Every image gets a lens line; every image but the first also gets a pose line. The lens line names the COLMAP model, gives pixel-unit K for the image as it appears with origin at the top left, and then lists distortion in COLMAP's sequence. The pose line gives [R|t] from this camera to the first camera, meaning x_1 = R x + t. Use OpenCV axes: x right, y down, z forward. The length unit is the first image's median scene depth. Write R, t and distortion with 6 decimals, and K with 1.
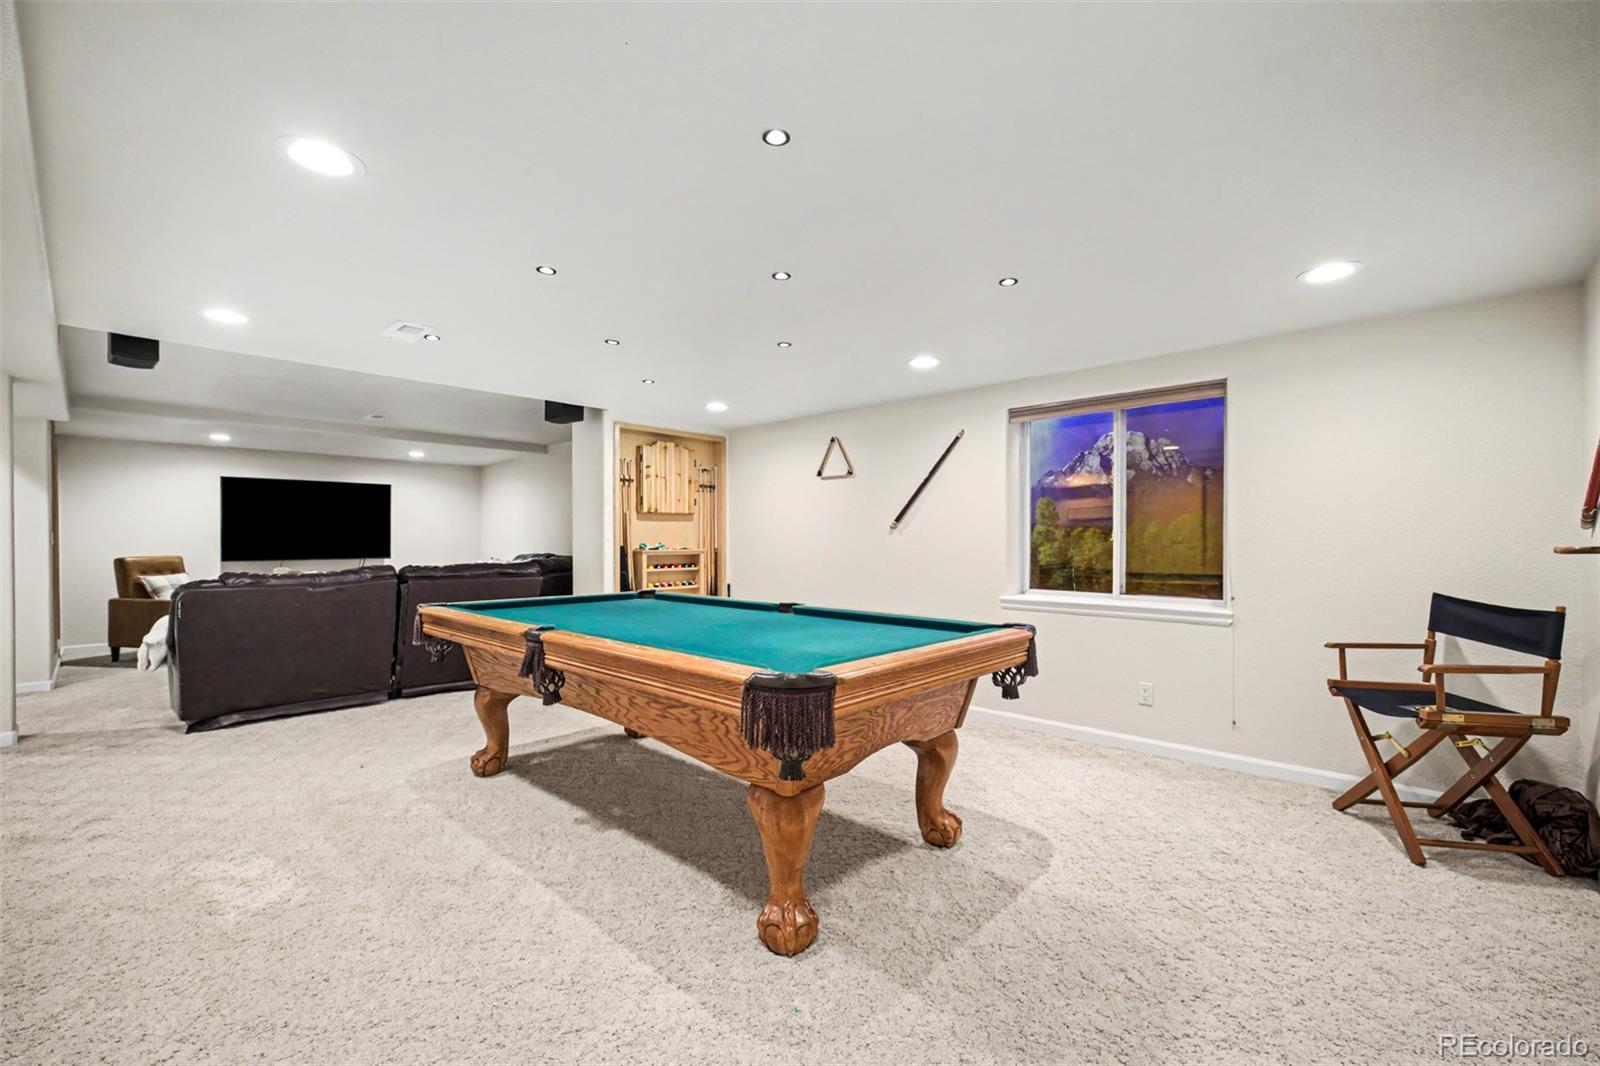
lens RADIAL K [[689.3, 0, 800.0], [0, 689.3, 533.0], [0, 0, 1]] dist [0.022295, 0.000027]
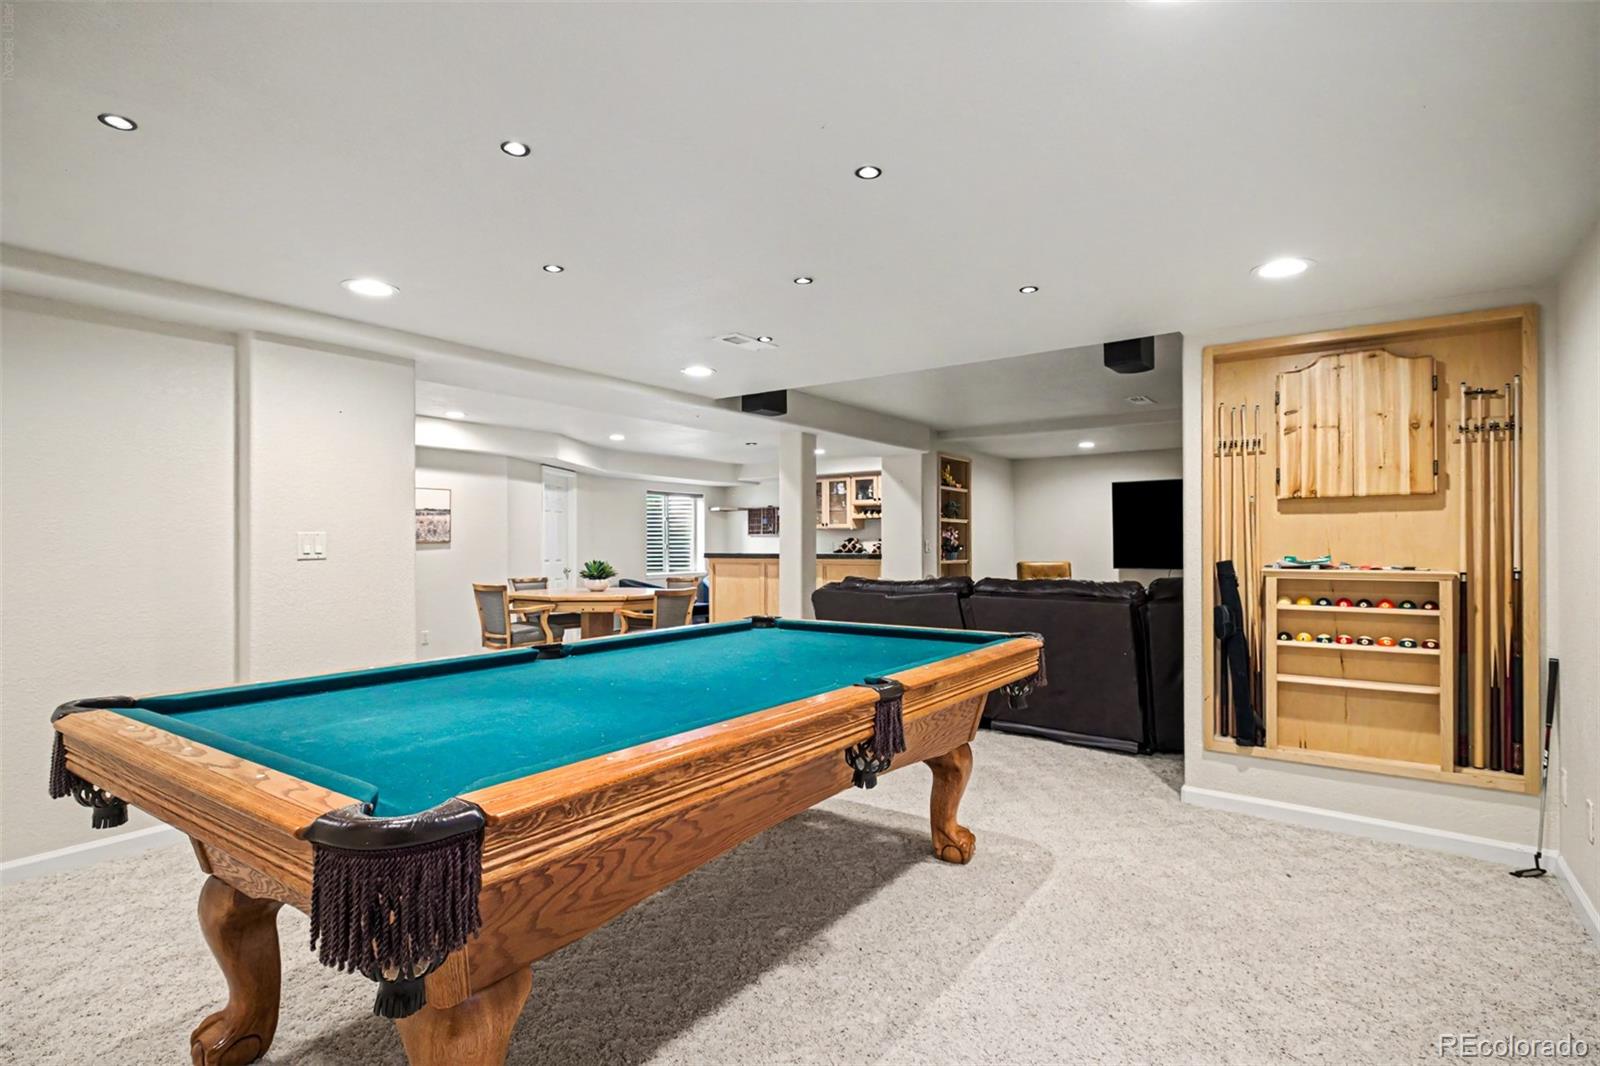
lens RADIAL K [[795.1, 0, 800.0], [0, 795.1, 533.0], [0, 0, 1]] dist [-0.000639, -0.000101]
pose [[0.136921, -0.013700, -0.990487, 0.329179], [0.013820, 0.999833, -0.011919, -0.000995], [0.990486, -0.012056, 0.137087, 0.536711]]
